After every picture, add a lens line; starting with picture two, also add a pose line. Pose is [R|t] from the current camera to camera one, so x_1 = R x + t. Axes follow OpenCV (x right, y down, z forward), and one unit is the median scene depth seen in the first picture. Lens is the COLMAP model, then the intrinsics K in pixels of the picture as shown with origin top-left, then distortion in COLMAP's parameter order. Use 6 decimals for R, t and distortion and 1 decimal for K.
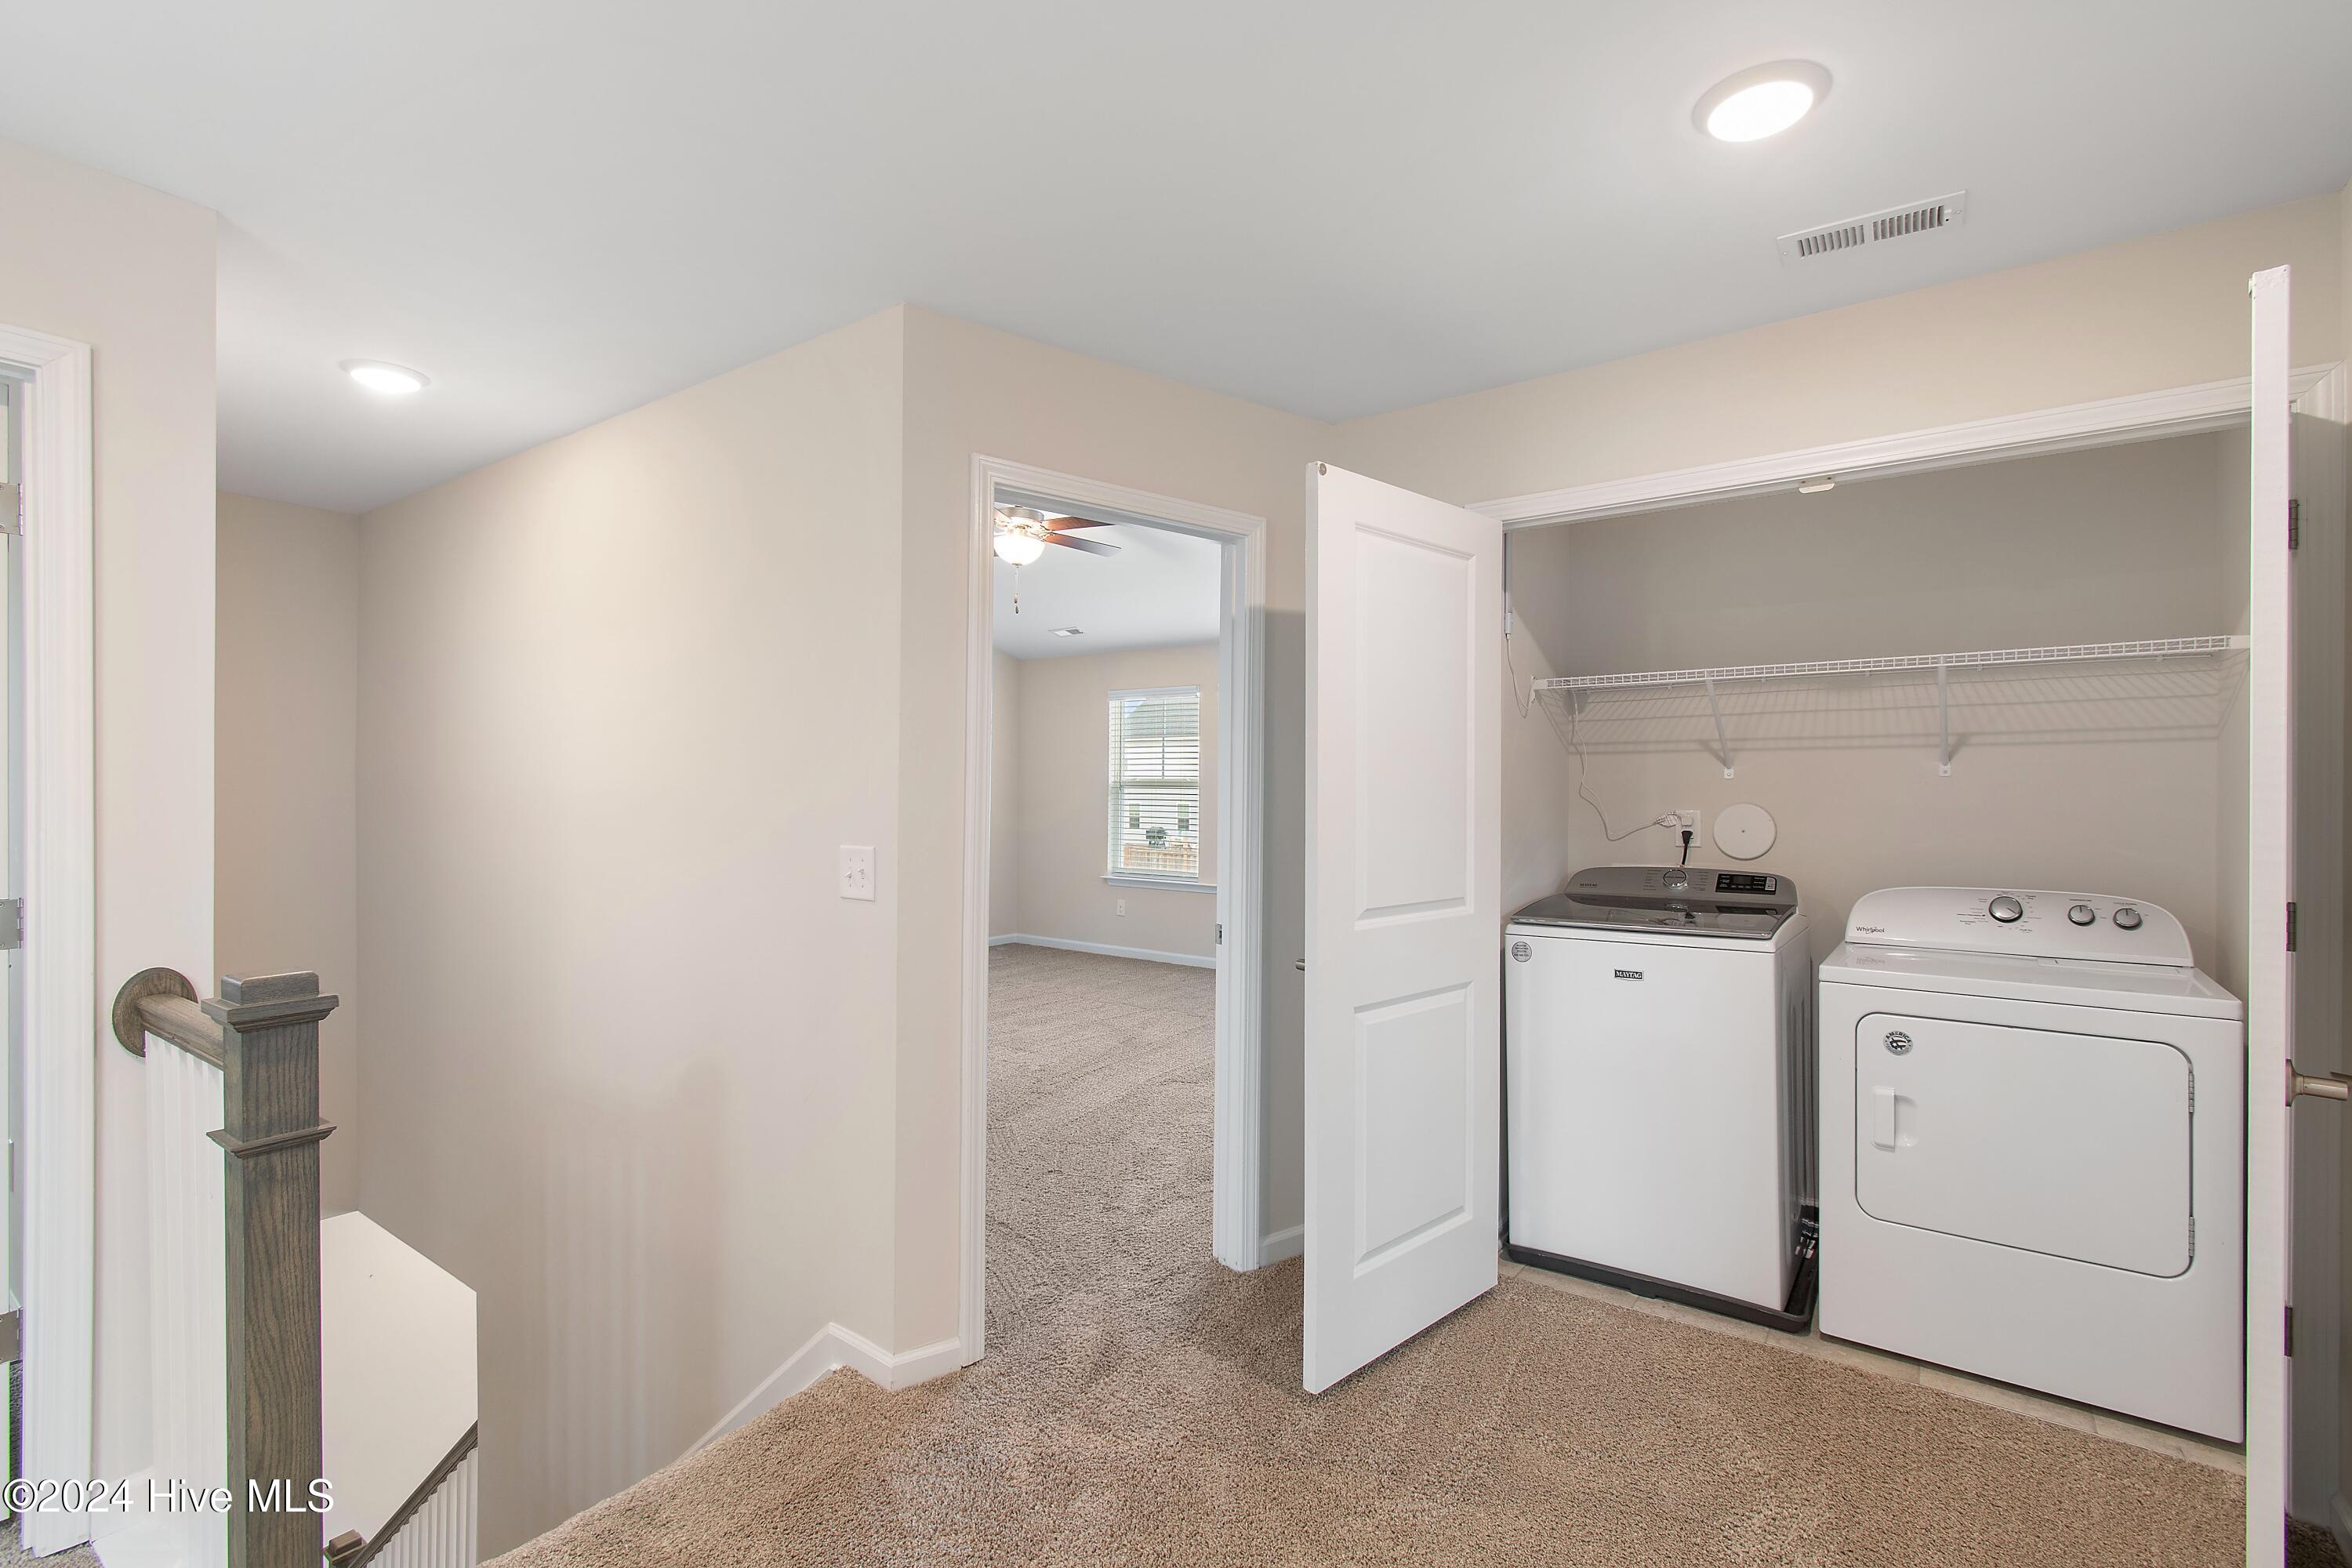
lens RADIAL K [[1034.3, 0, 1179.4], [0, 1034.3, 780.1], [0, 0, 1]] dist [0.001579, -0.000638]
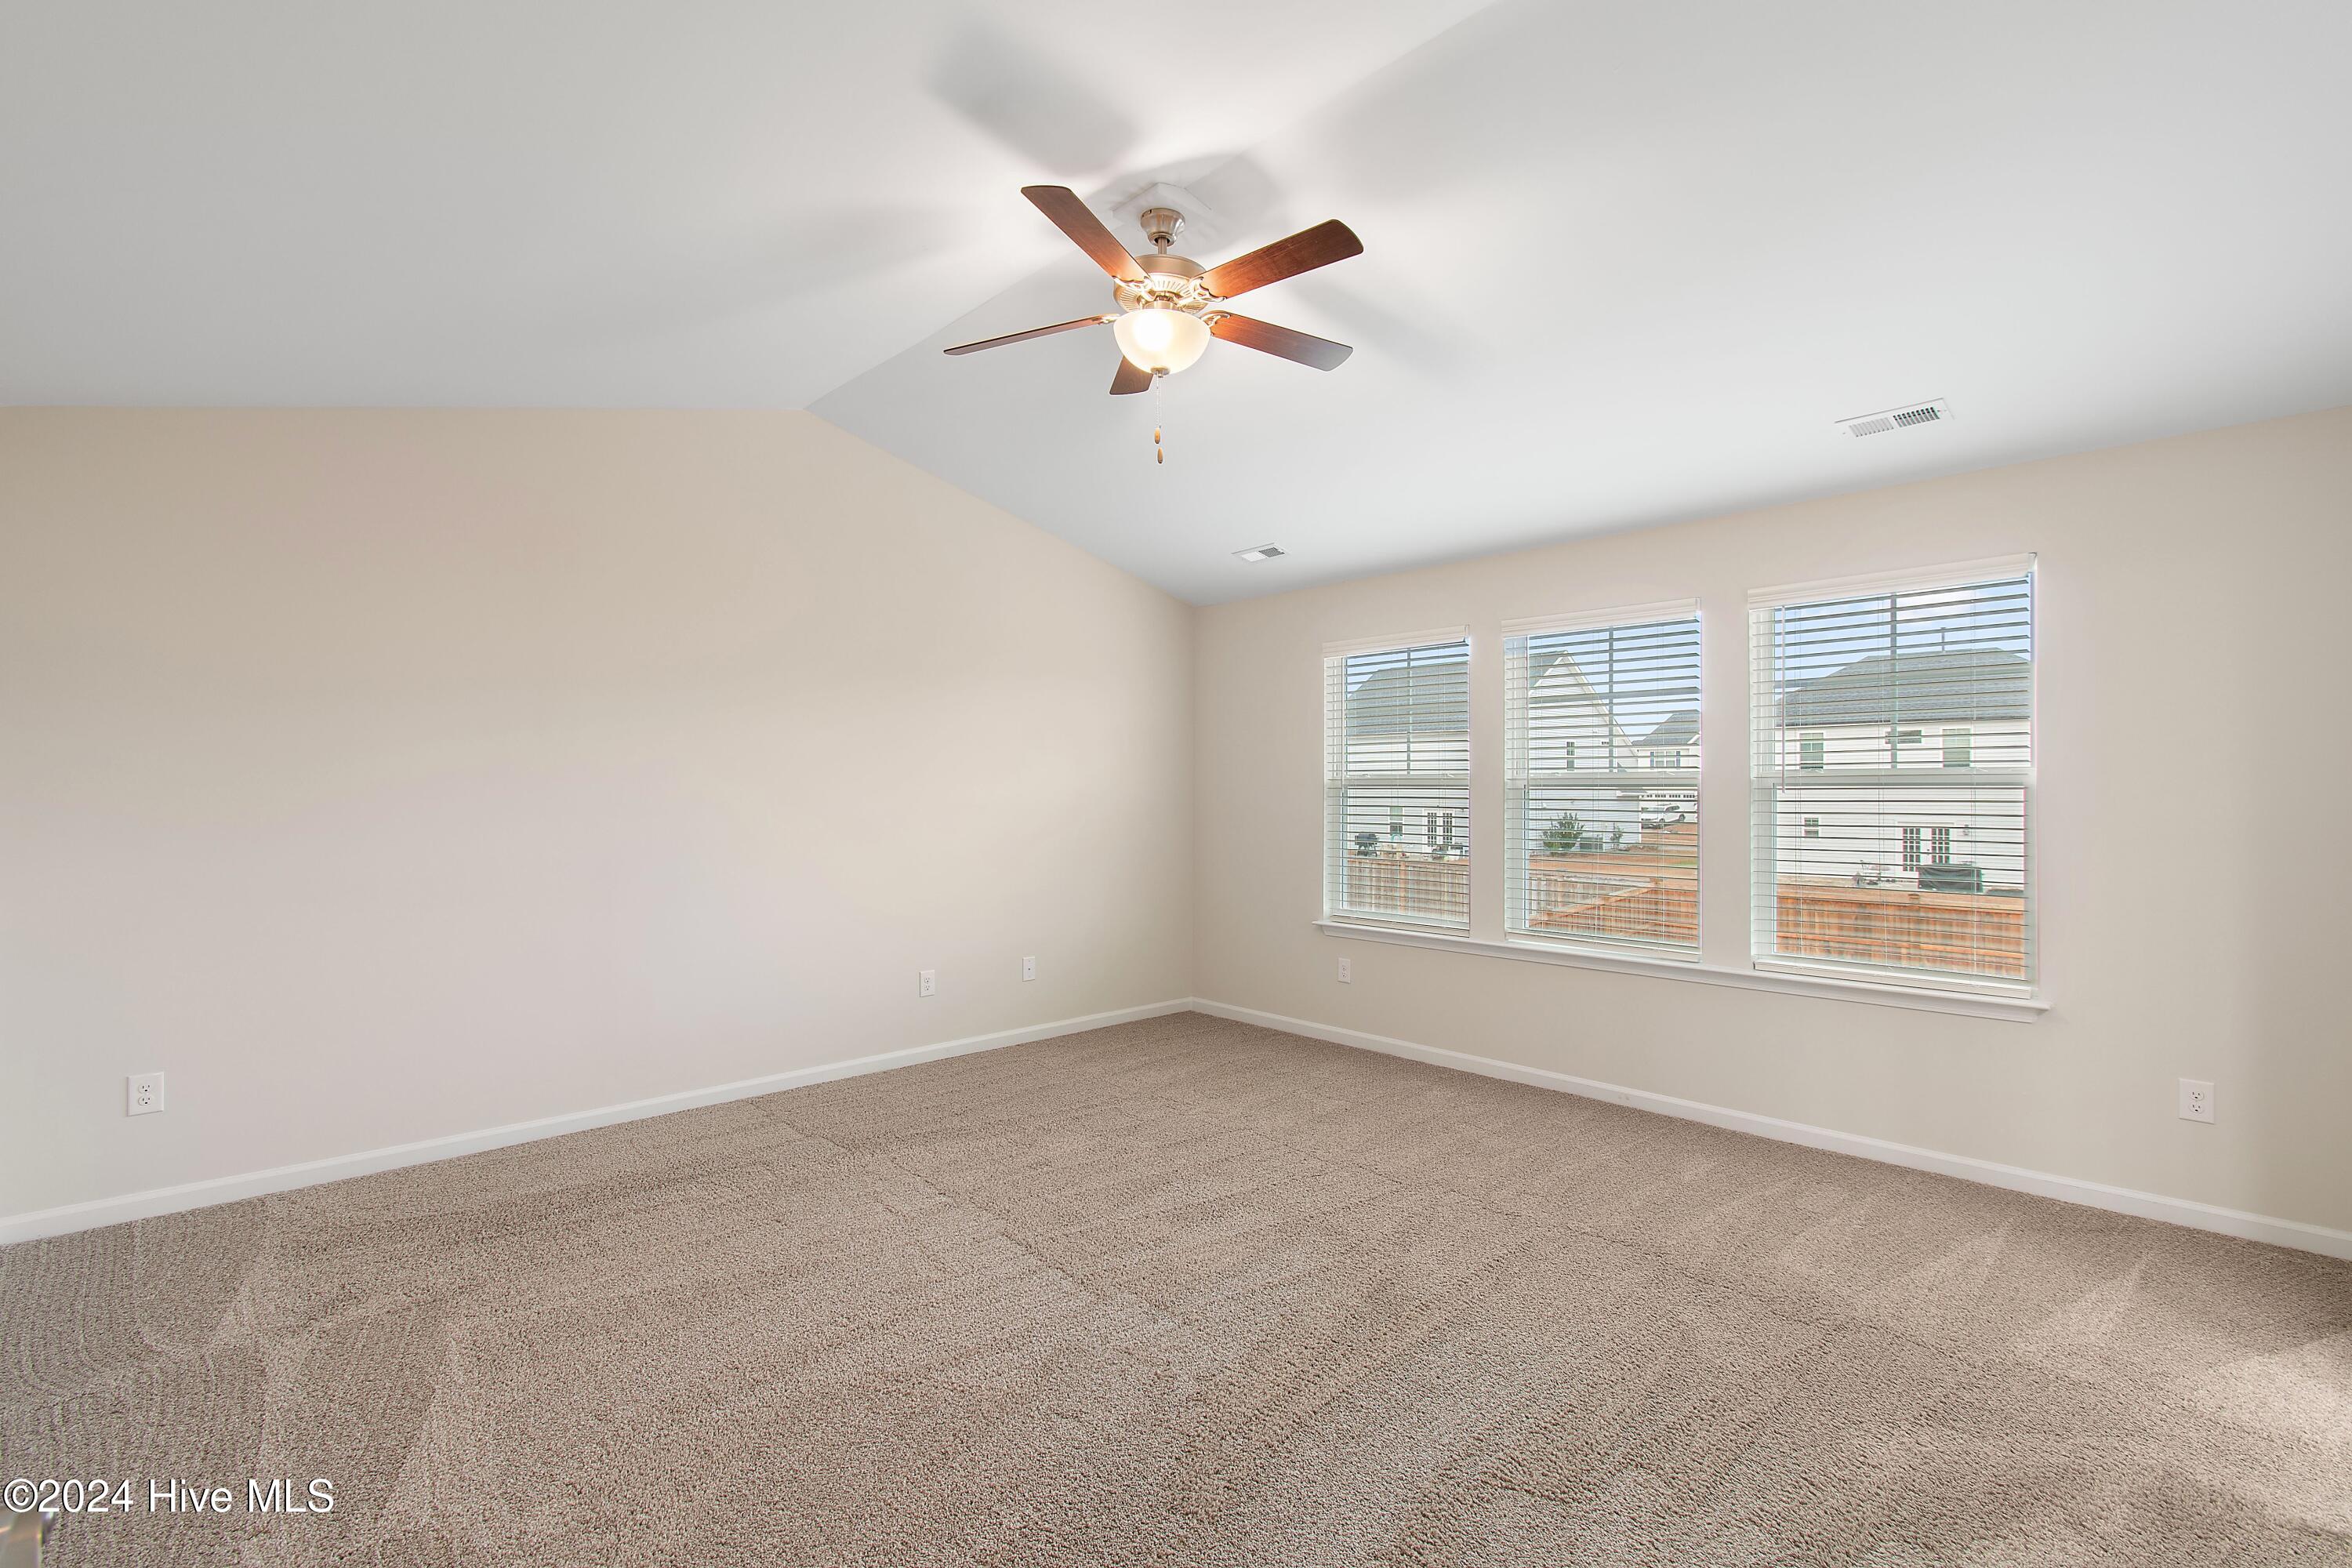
lens RADIAL K [[1054.1, 0, 1180.6], [0, 1054.1, 780.2], [0, 0, 1]] dist [0.003892, -0.000711]
pose [[0.981382, -0.007498, -0.191920, -0.029837], [0.007141, 0.999971, -0.002551, 0.003185], [0.191933, 0.001133, 0.981407, 0.326168]]
